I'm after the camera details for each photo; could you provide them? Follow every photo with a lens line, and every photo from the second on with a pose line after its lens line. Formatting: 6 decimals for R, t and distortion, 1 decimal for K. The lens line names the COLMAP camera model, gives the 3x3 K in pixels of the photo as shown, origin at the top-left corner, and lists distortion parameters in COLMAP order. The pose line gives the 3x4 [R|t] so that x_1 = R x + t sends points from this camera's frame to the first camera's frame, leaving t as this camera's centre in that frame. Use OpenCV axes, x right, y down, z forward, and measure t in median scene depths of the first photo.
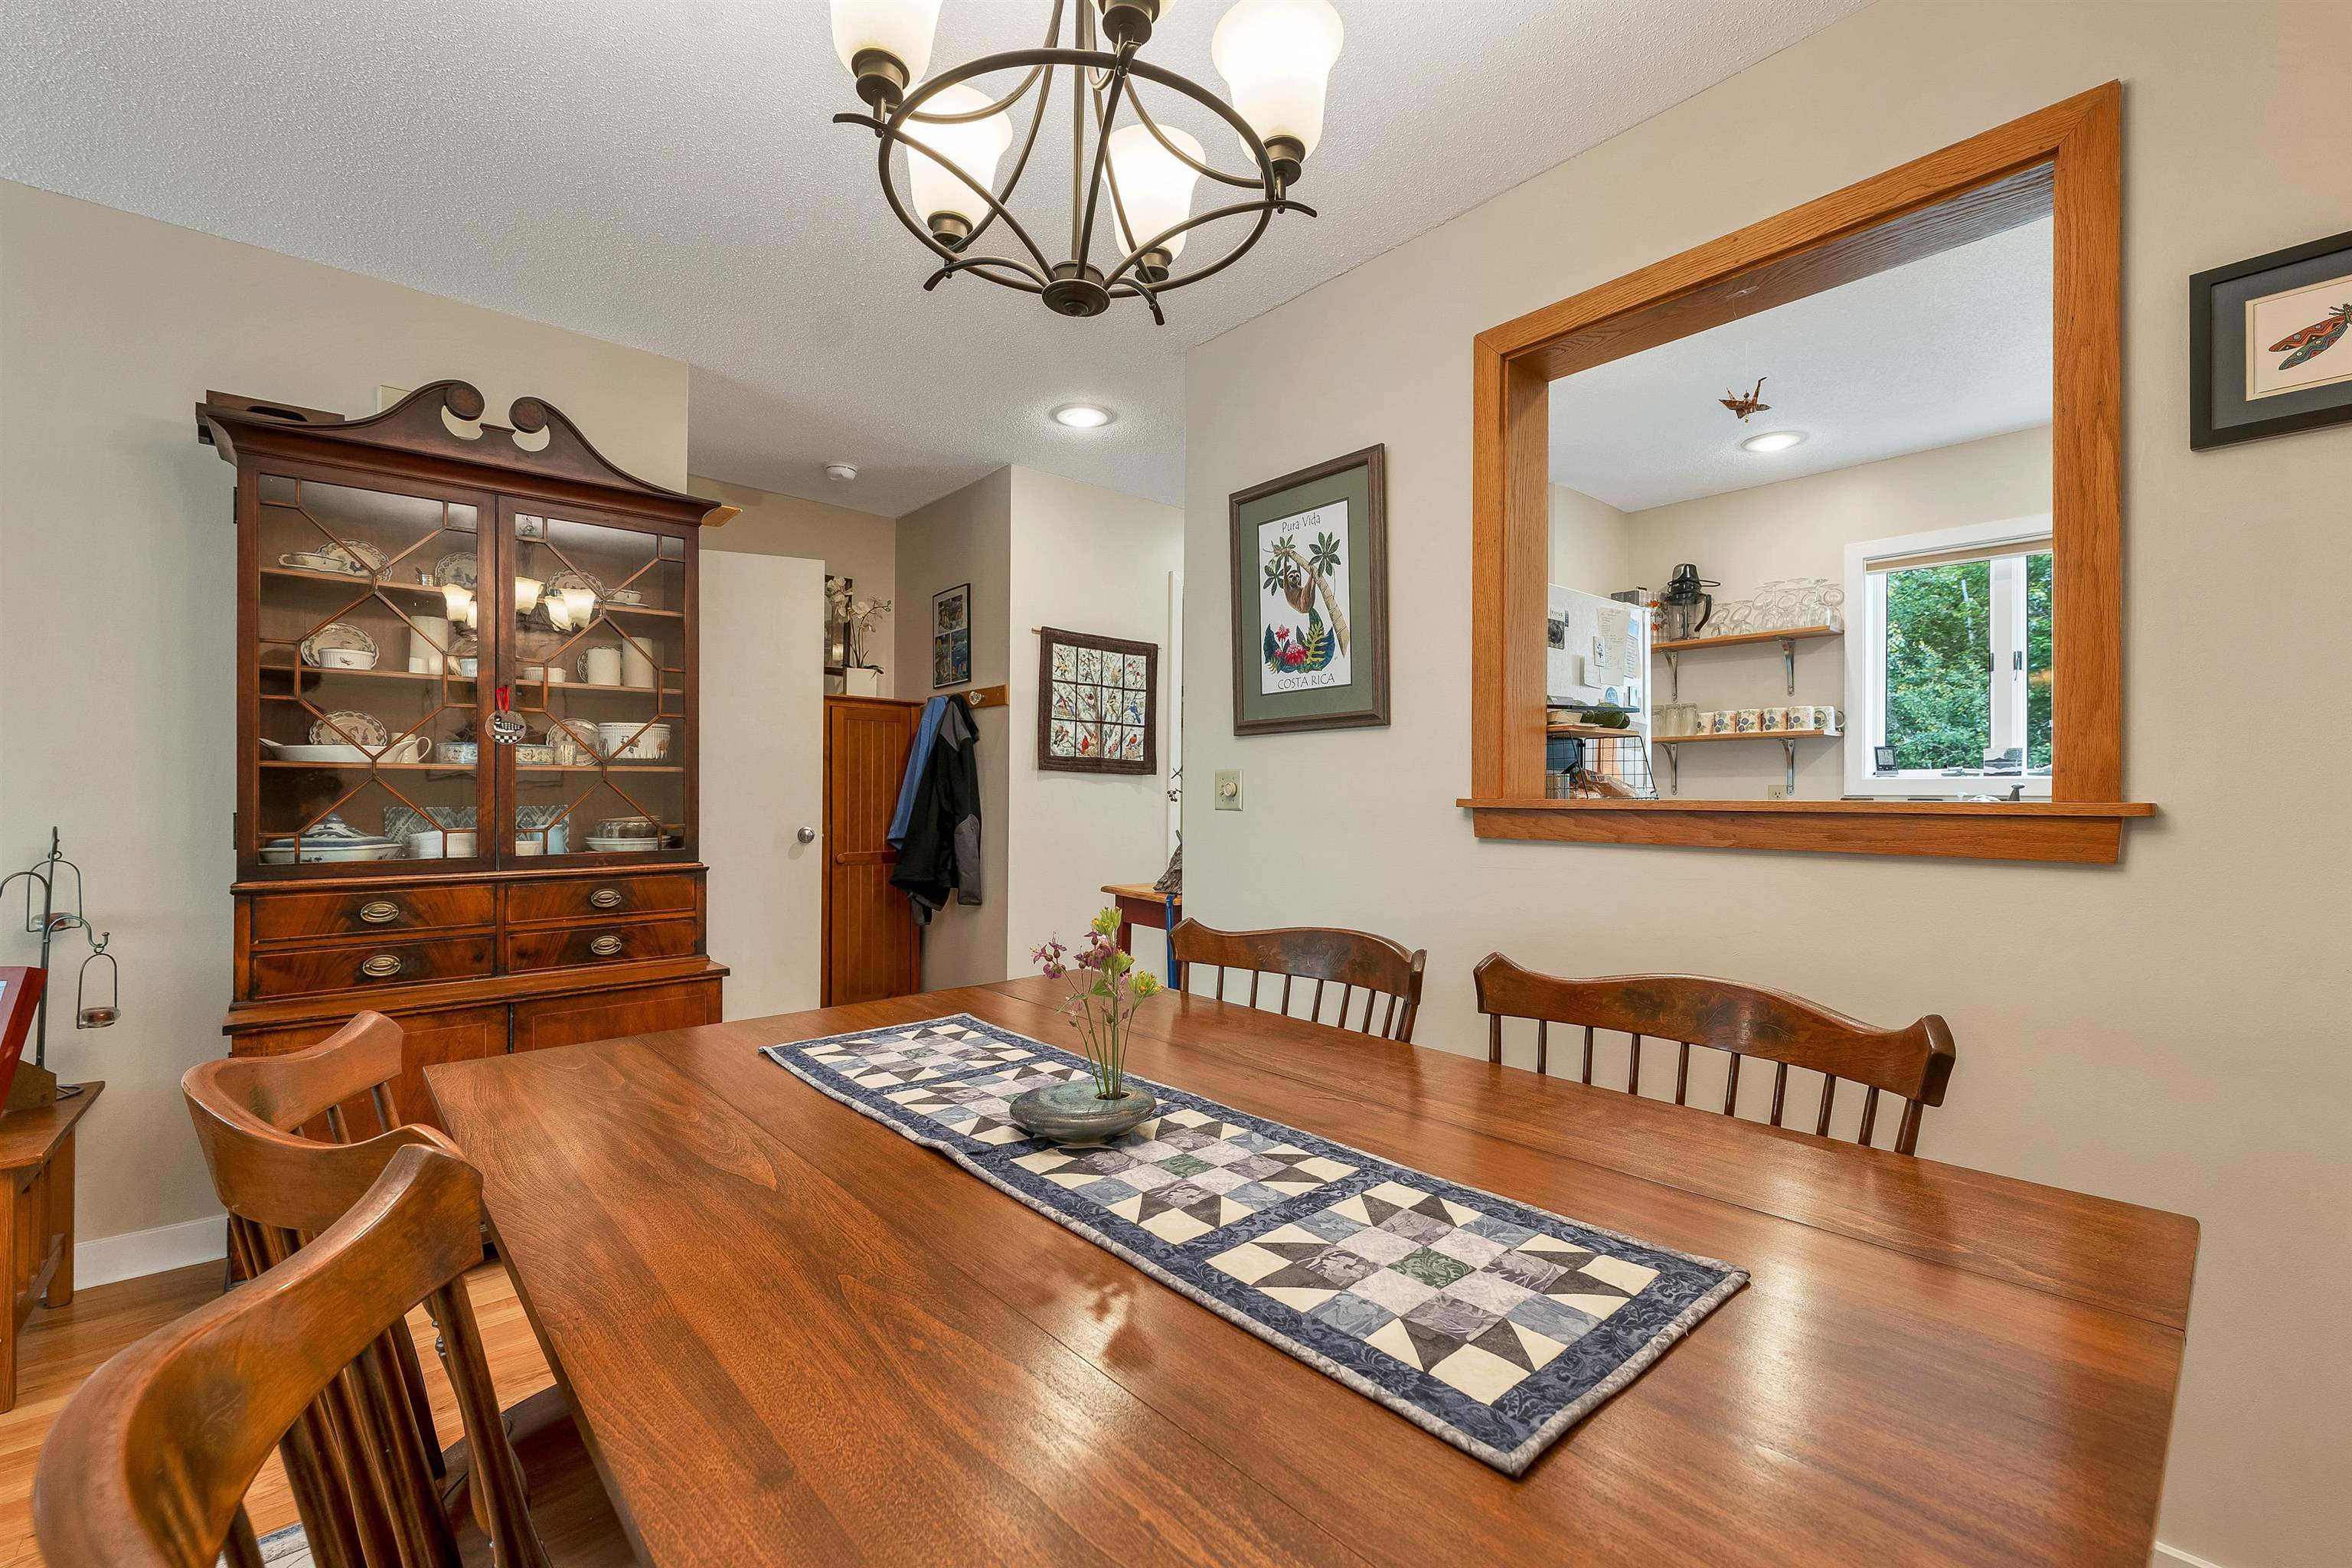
lens RADIAL K [[978.2, 0, 1176.7], [0, 978.2, 796.3], [0, 0, 1]] dist [-0.002876, -0.000166]
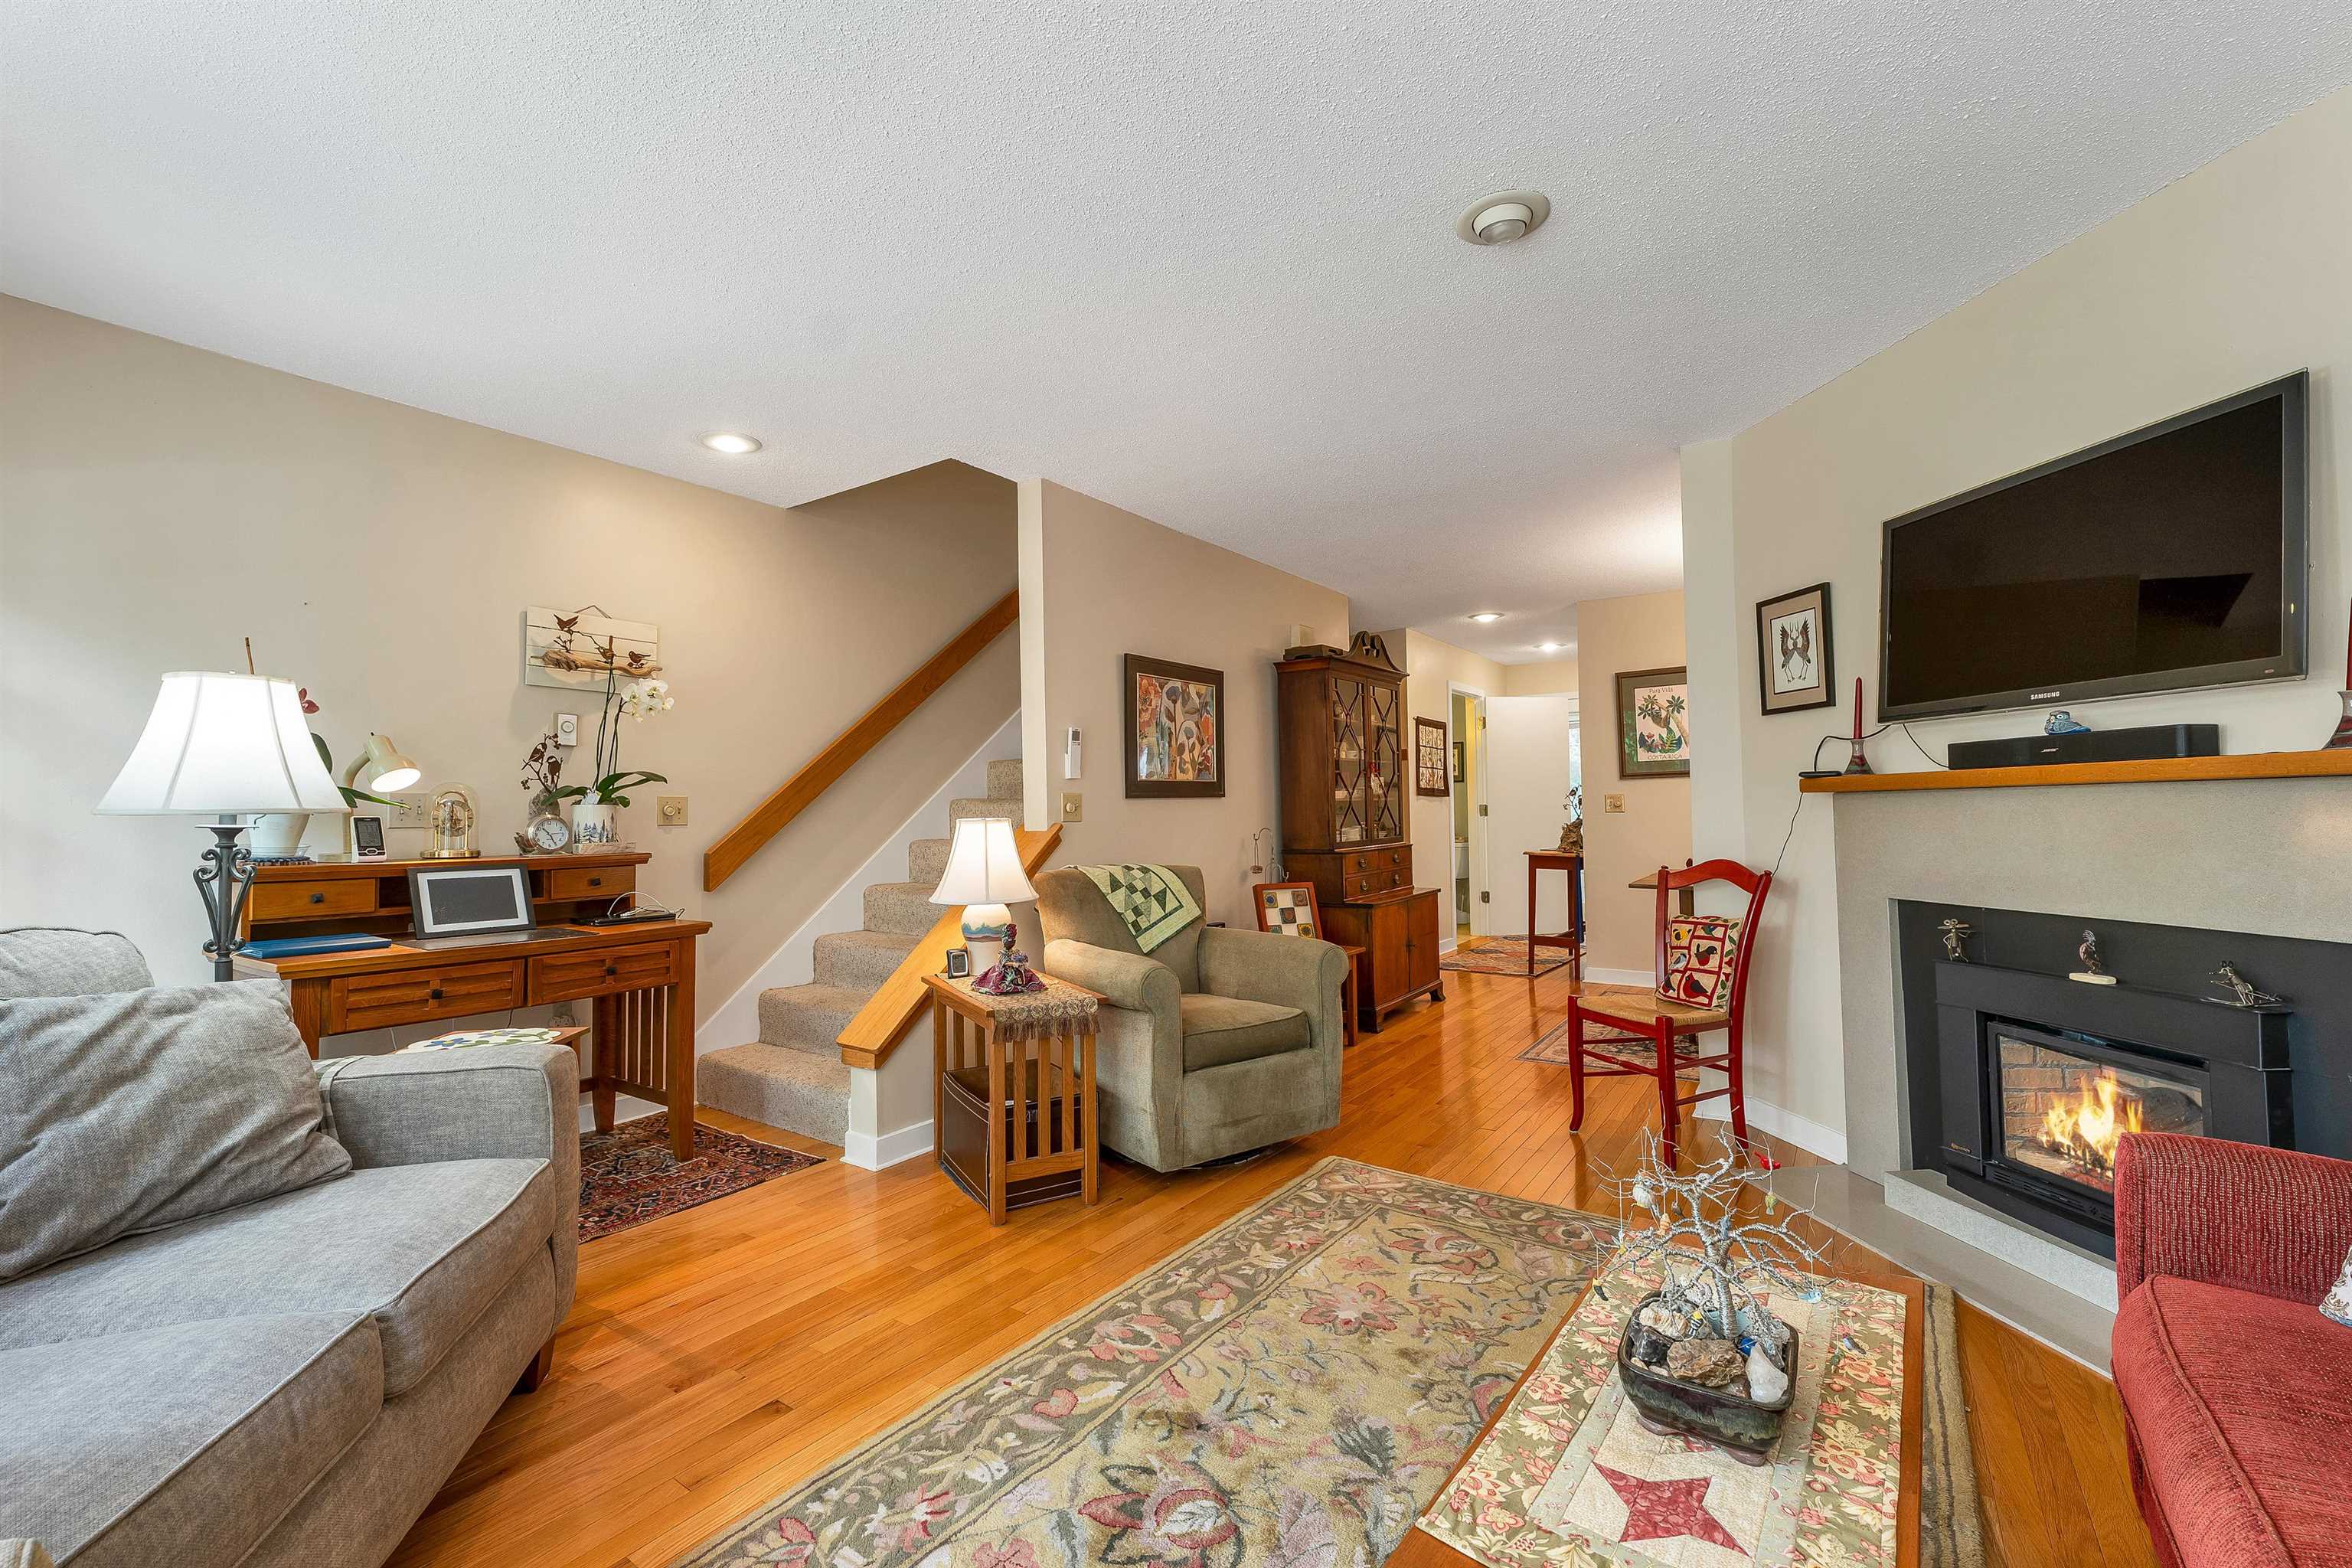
lens RADIAL K [[985.7, 0, 1176.0], [0, 985.7, 784.0], [0, 0, 1]] dist [0.011416, 0.000269]
pose [[0.972484, -0.016304, 0.232397, -1.585644], [0.023393, 0.999340, -0.027782, -0.012574], [-0.231790, 0.032454, 0.972224, -1.058888]]
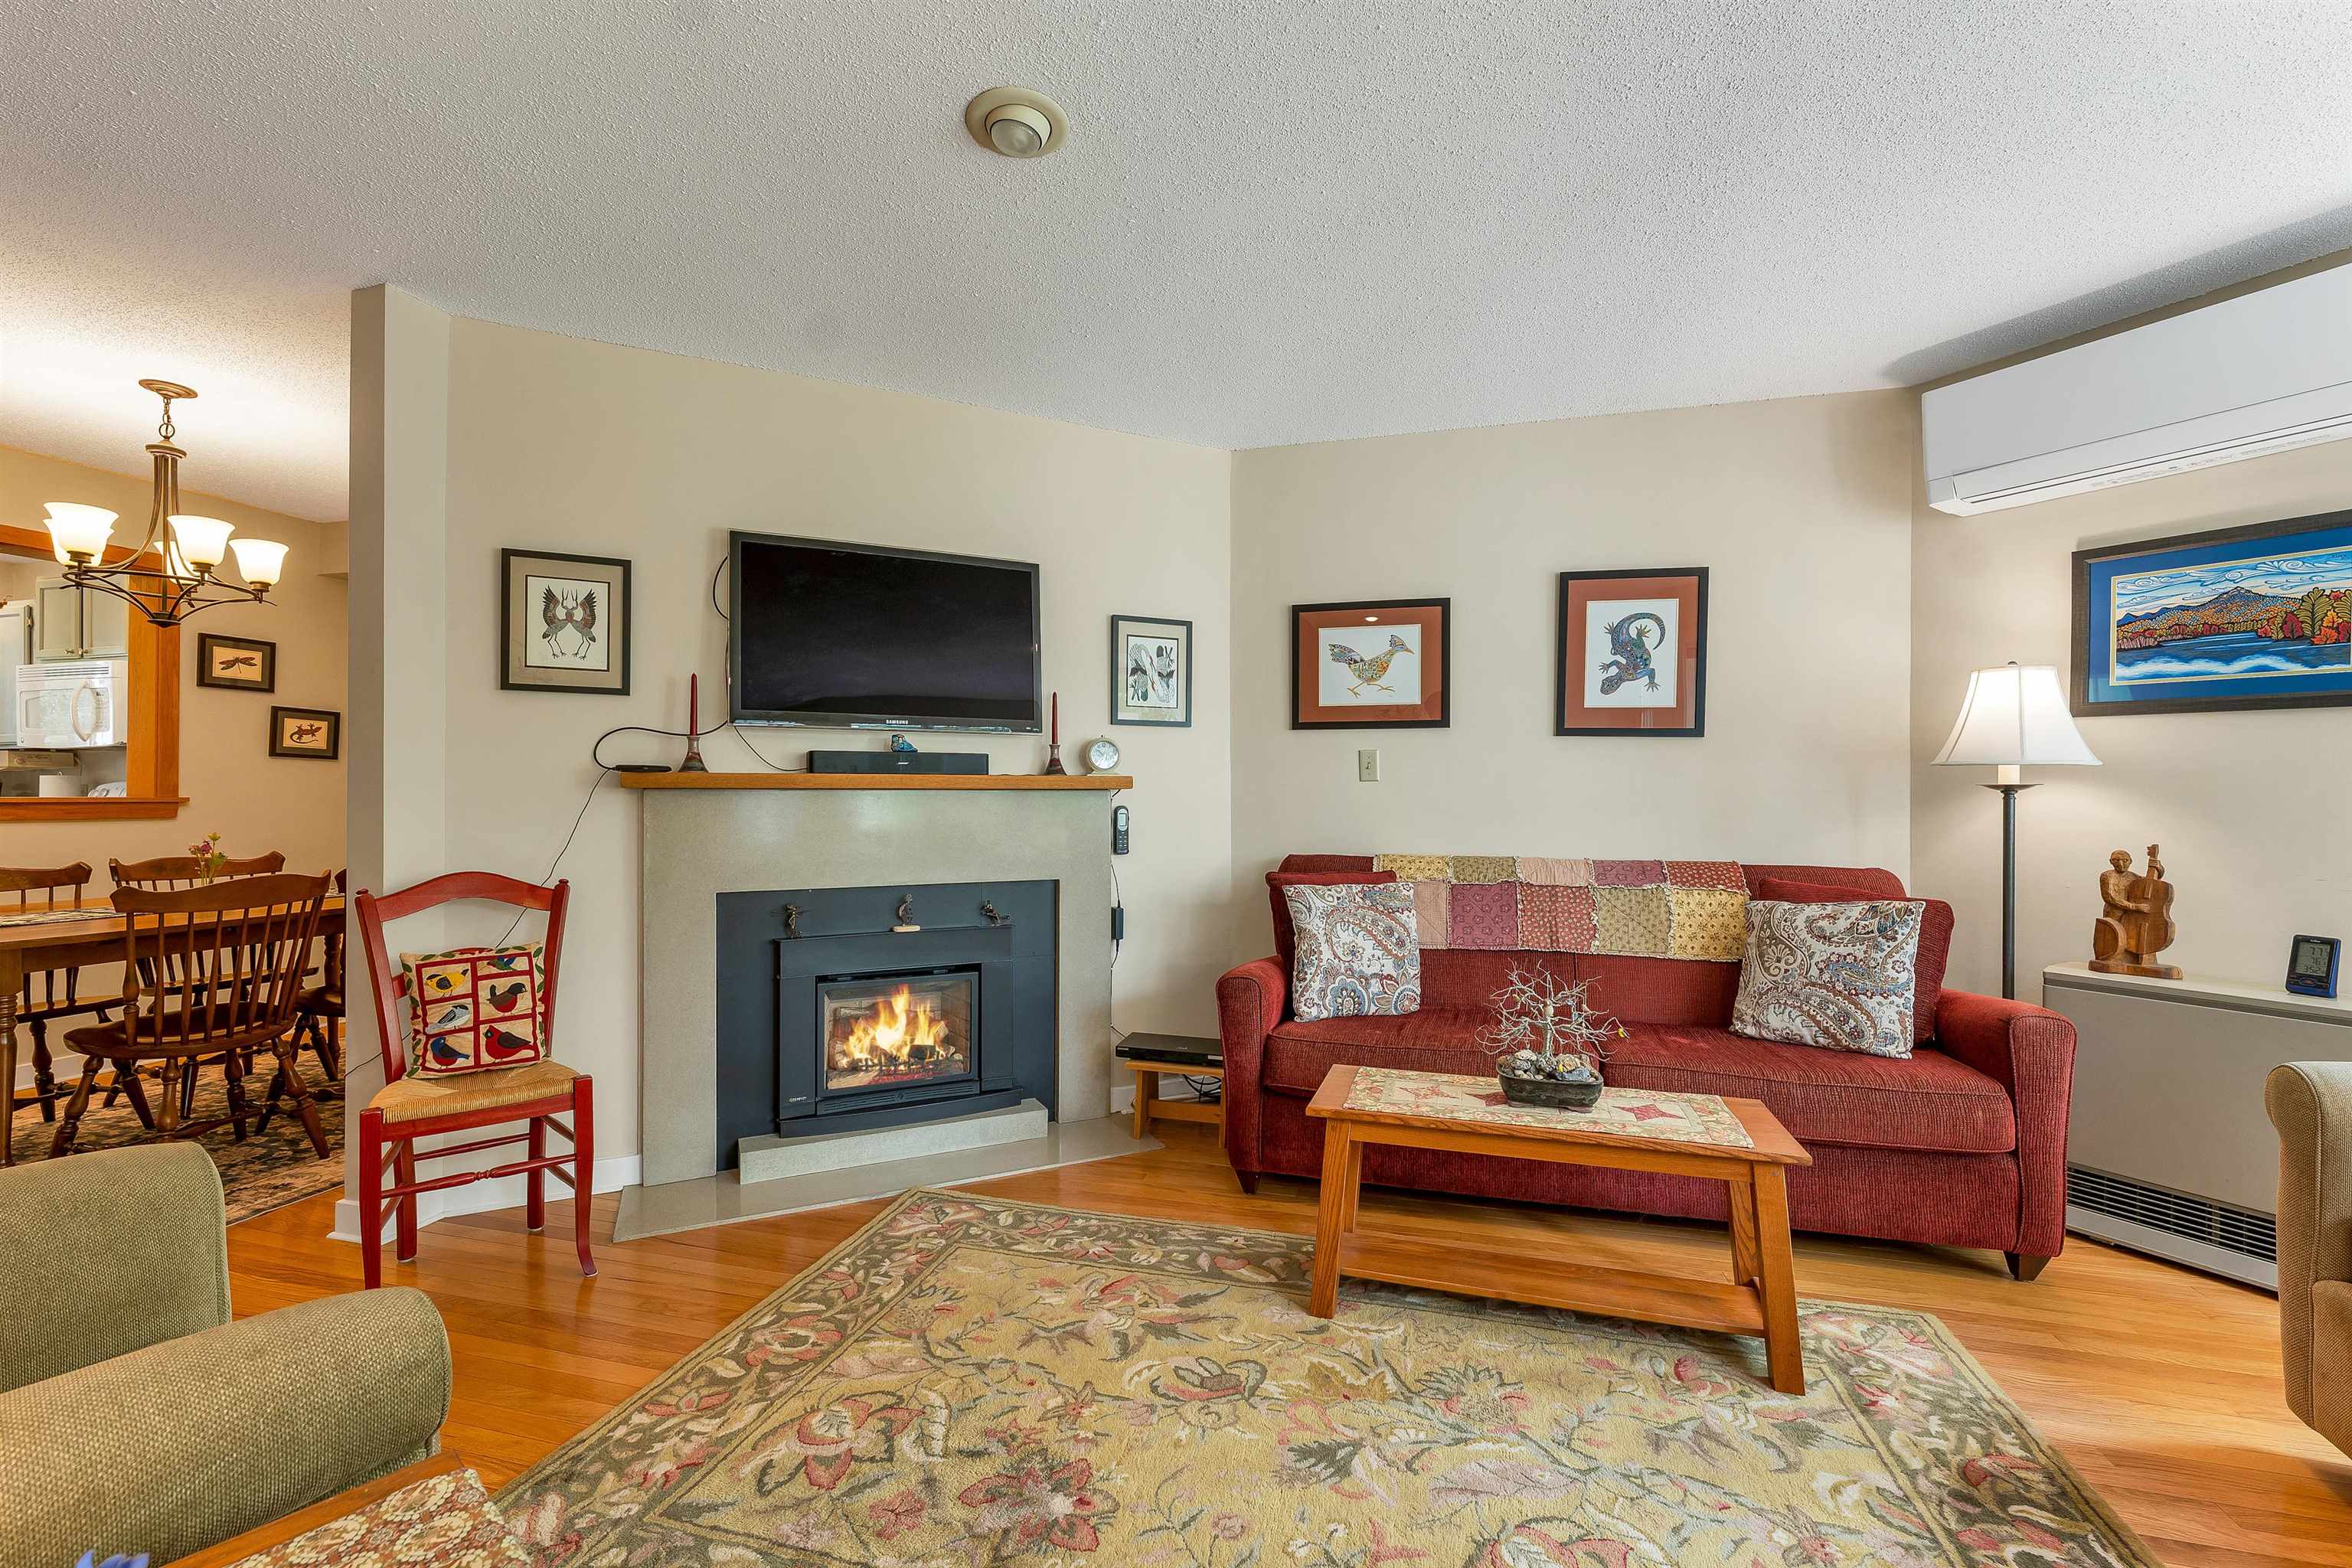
lens RADIAL K [[978.2, 0, 1176.7], [0, 978.2, 796.3], [0, 0, 1]] dist [-0.002876, -0.000166]
pose [[-0.547764, -0.008252, 0.836592, -1.794022], [-0.005764, 0.999965, 0.006090, -0.018372], [-0.836613, -0.001487, -0.547792, 0.036628]]
